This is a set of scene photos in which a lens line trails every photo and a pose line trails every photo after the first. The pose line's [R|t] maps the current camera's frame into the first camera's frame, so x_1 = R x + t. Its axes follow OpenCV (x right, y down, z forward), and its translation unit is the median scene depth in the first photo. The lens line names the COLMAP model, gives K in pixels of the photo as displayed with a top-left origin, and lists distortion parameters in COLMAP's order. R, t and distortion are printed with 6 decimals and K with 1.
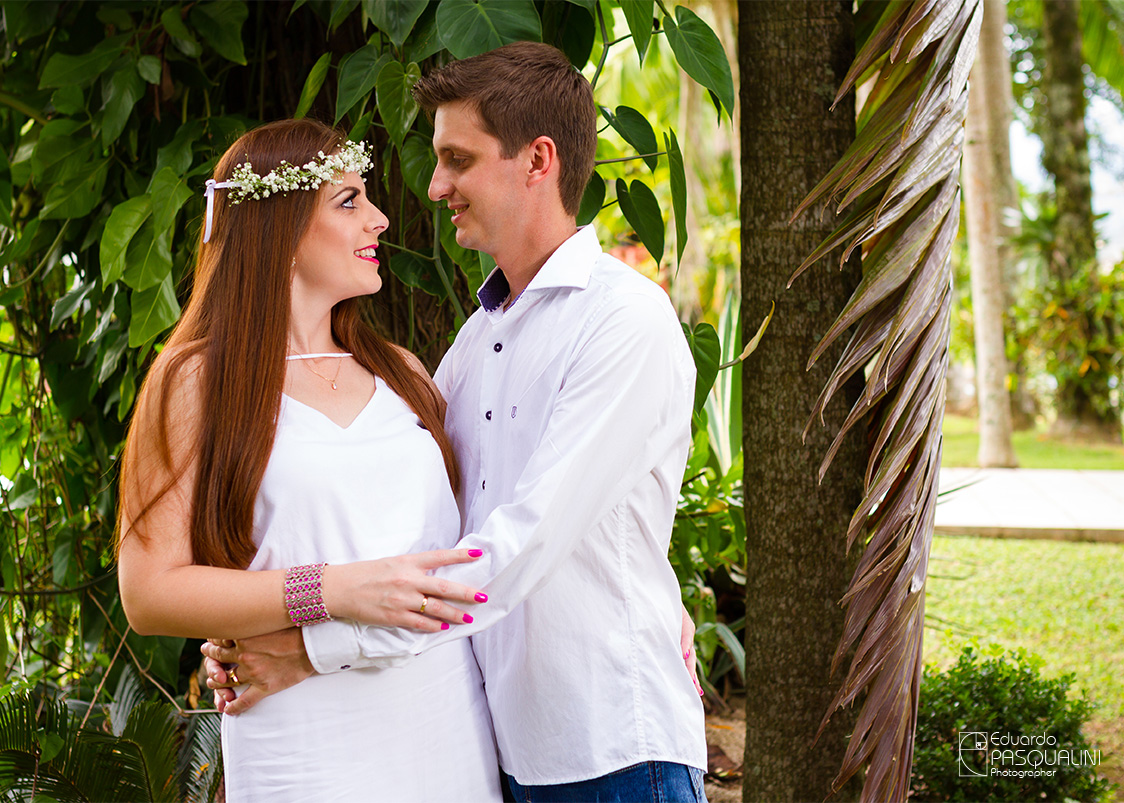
lens RADIAL K [[1795.3, 0, 562.0], [0, 1795.3, 401.5], [0, 0, 1]] dist [-0.017465, -0.120122]
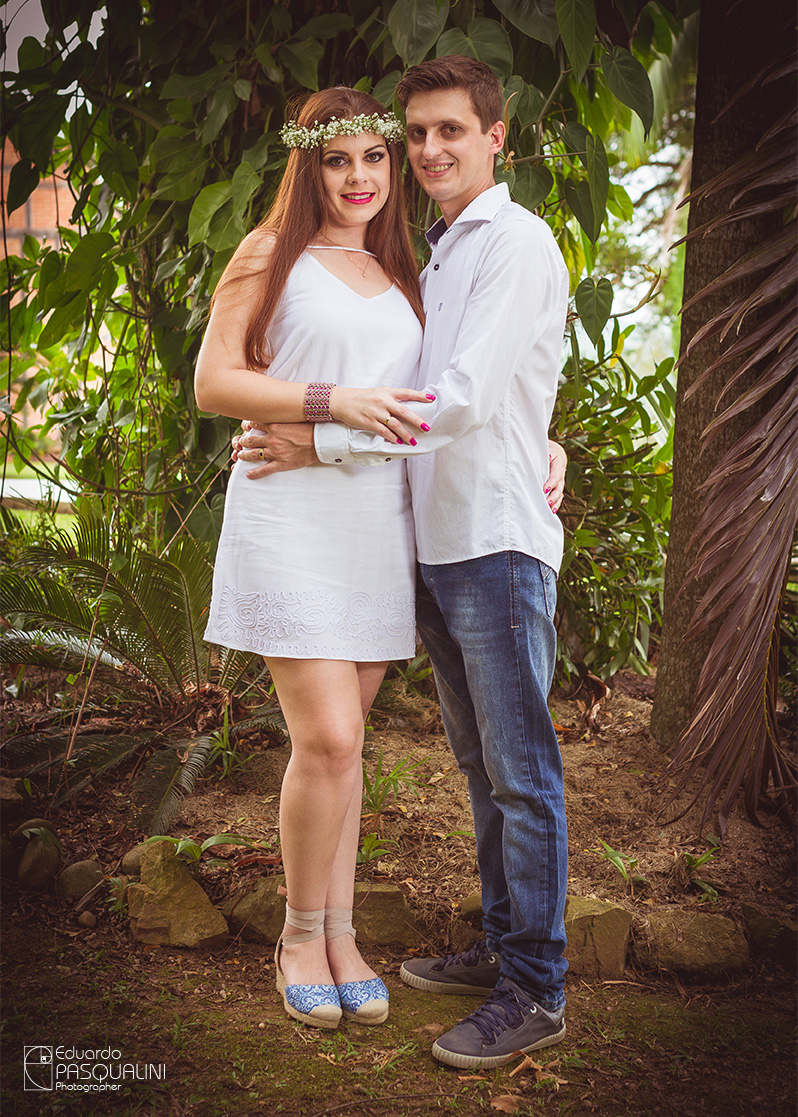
lens RADIAL K [[1784.1, 0, 399.0], [0, 1784.1, 558.5], [0, 0, 1]] dist [-0.017465, -0.120122]
pose [[0.983592, 0.087818, -0.157588, 0.120139], [-0.083900, 0.995981, 0.031363, 0.107972], [0.159709, -0.017627, 0.987007, -0.280676]]
